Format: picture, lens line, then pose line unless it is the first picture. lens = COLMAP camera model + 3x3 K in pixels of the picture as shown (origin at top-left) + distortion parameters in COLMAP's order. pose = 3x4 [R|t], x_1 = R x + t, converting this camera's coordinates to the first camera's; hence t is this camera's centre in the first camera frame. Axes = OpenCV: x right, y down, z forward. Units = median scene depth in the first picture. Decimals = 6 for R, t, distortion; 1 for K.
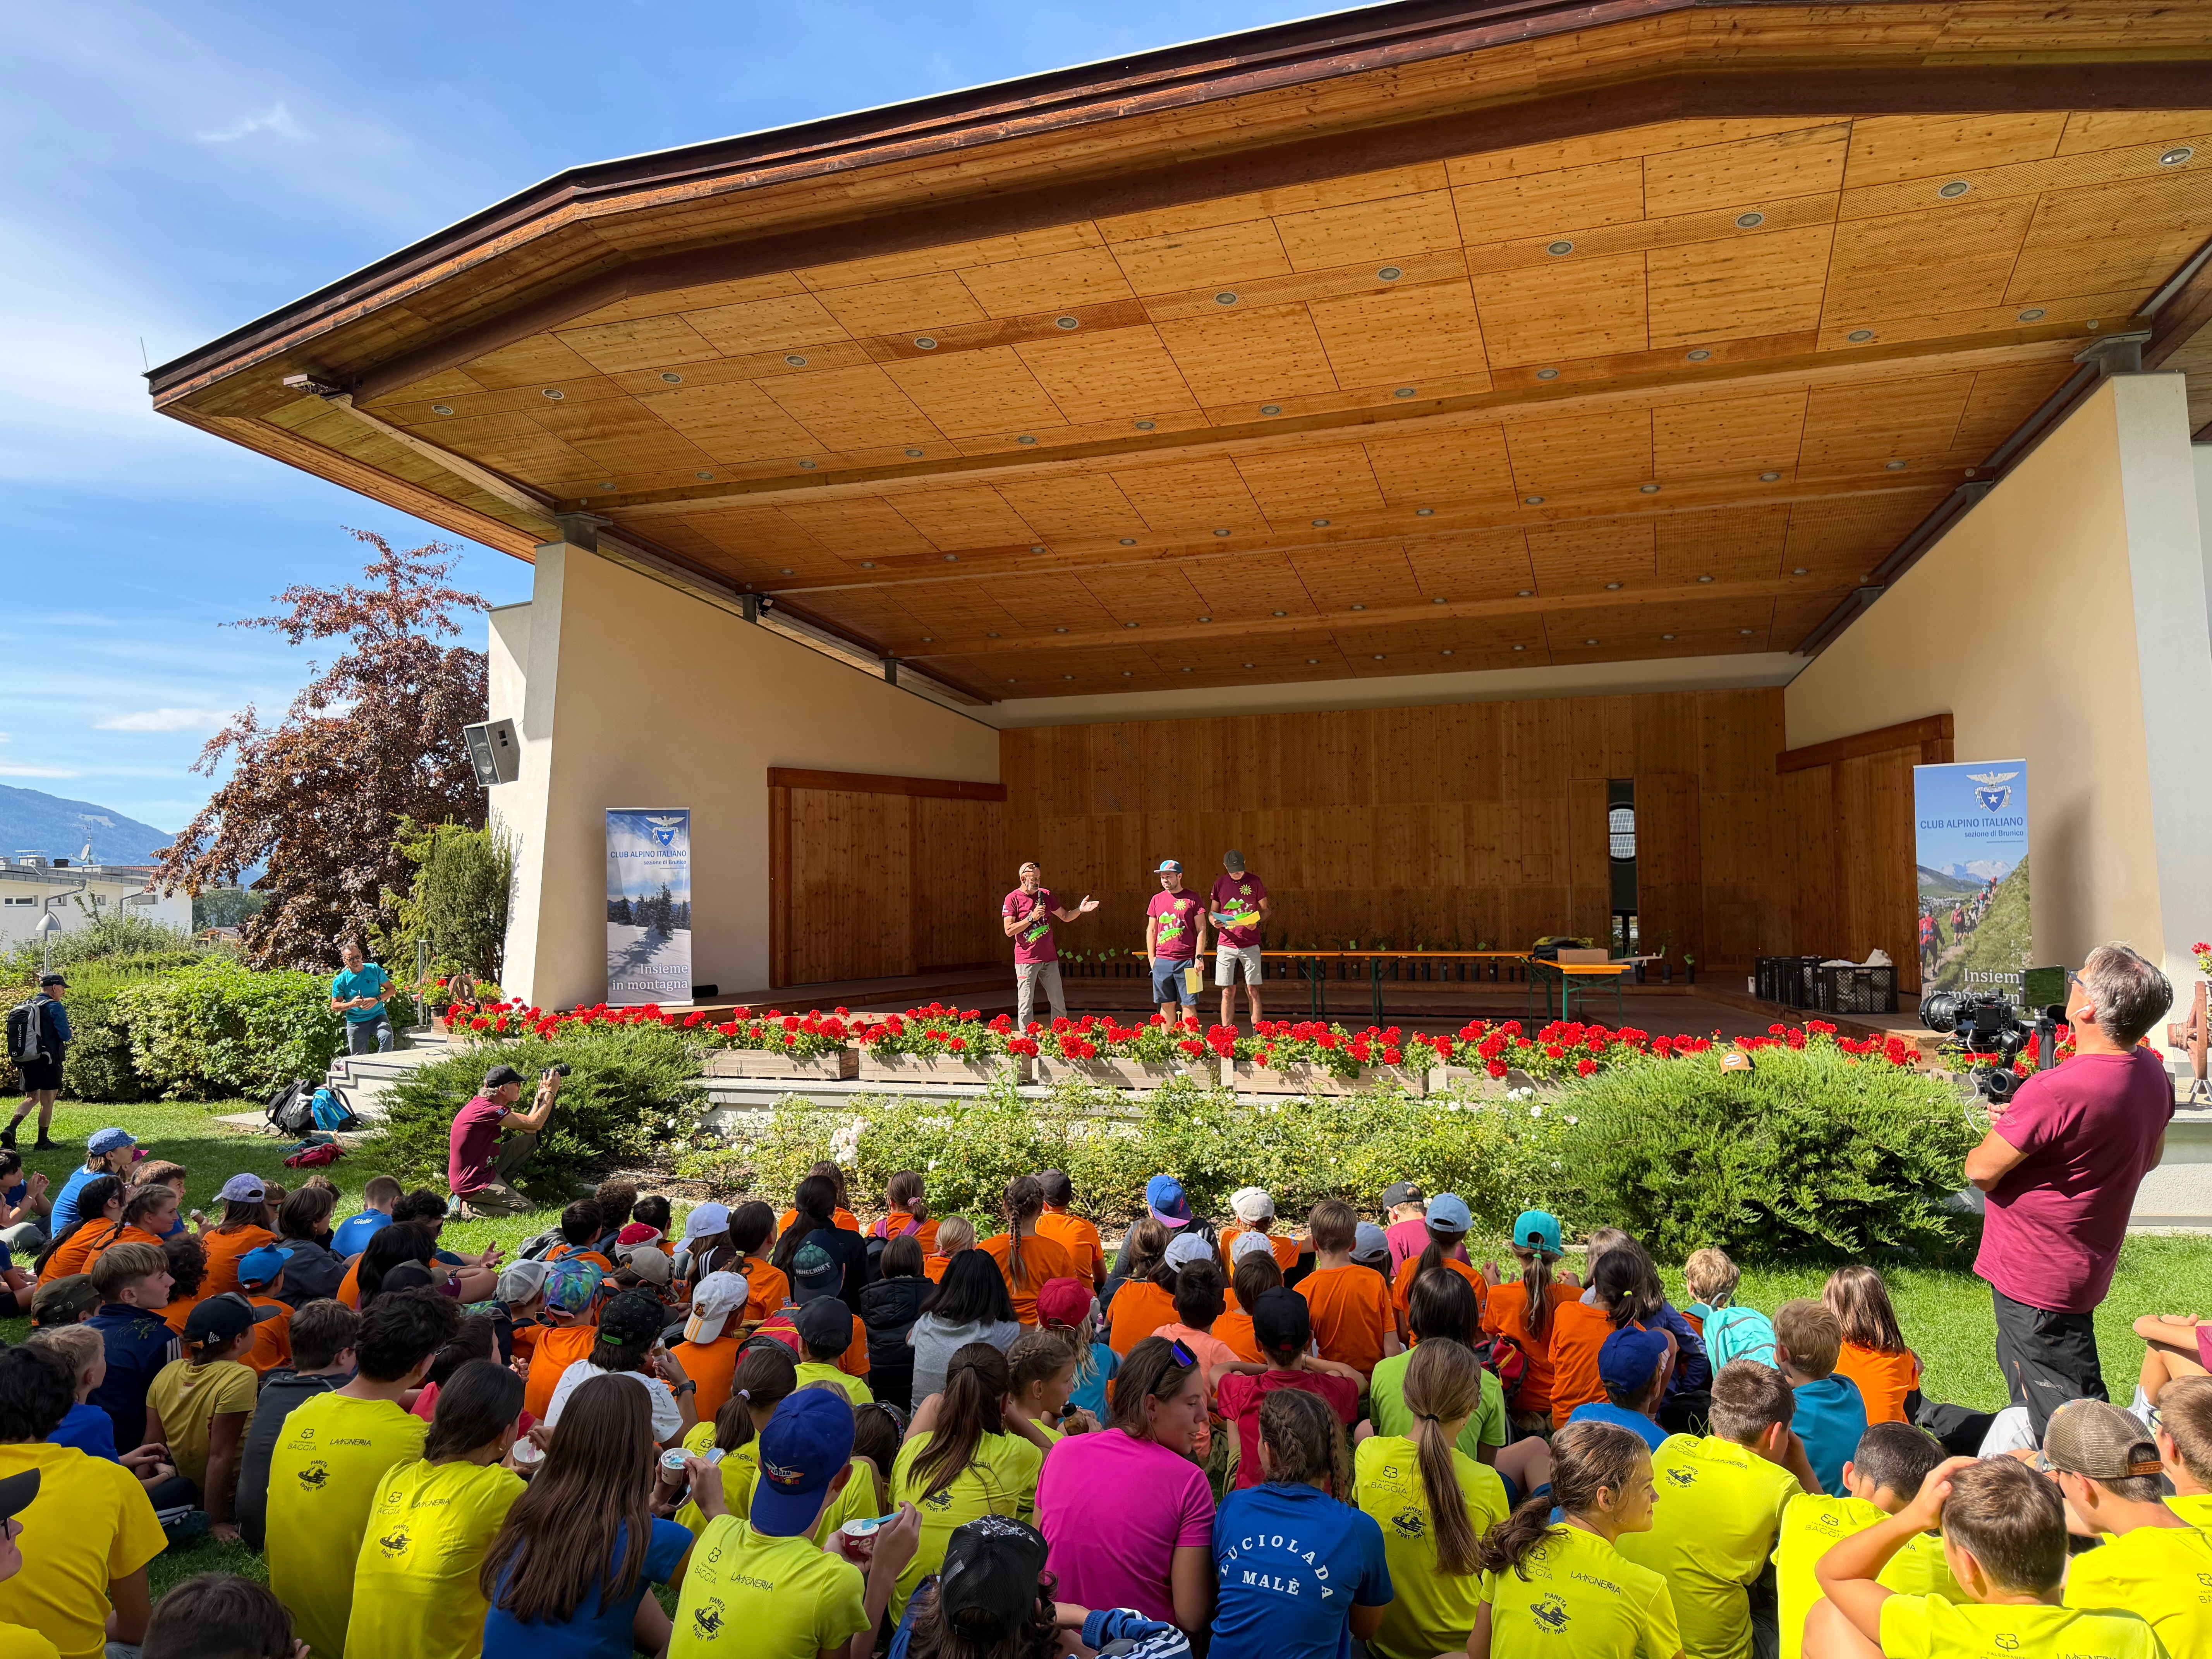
lens RADIAL K [[1548.1, 0, 1106.0], [0, 1548.1, 829.5], [0, 0, 1]] dist [0.160340, -0.235800]
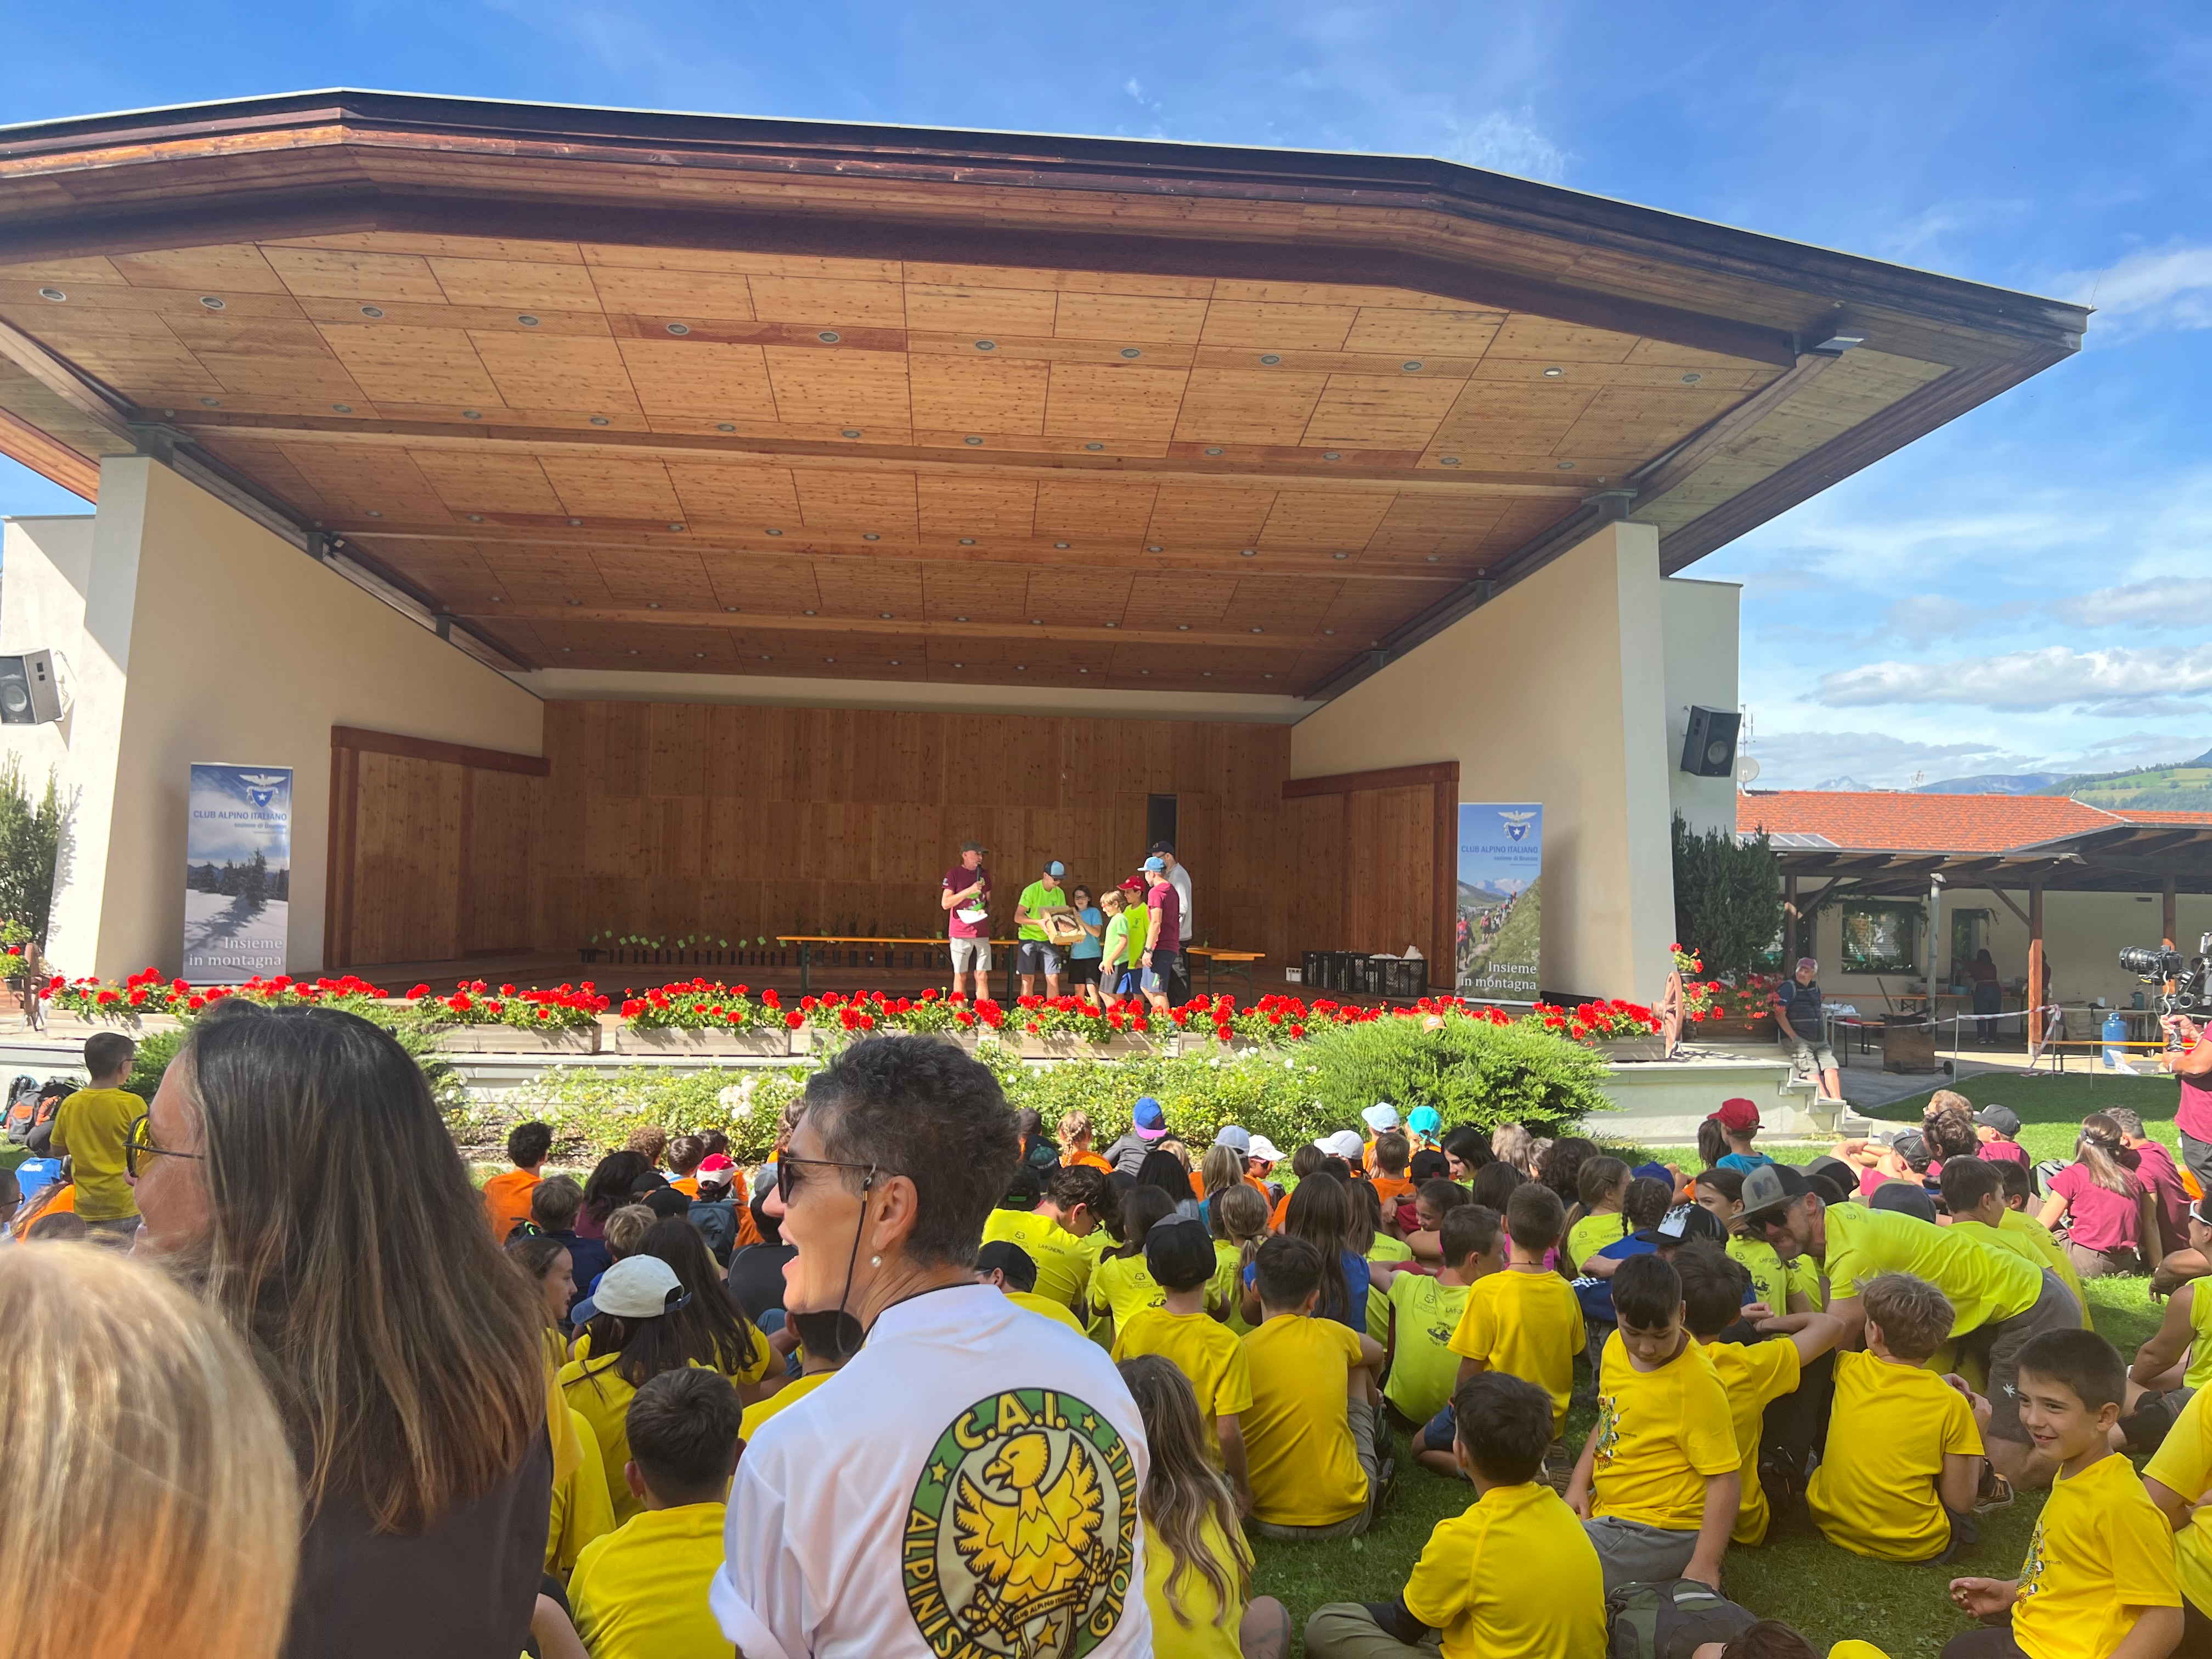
lens RADIAL K [[1652.2, 0, 1106.0], [0, 1652.2, 829.5], [0, 0, 1]] dist [0.120023, -0.180184]
pose [[0.910671, 0.050974, 0.409976, -0.250243], [-0.052302, 0.998599, -0.007983, 0.005902], [-0.409808, -0.014172, 0.912061, -0.088534]]
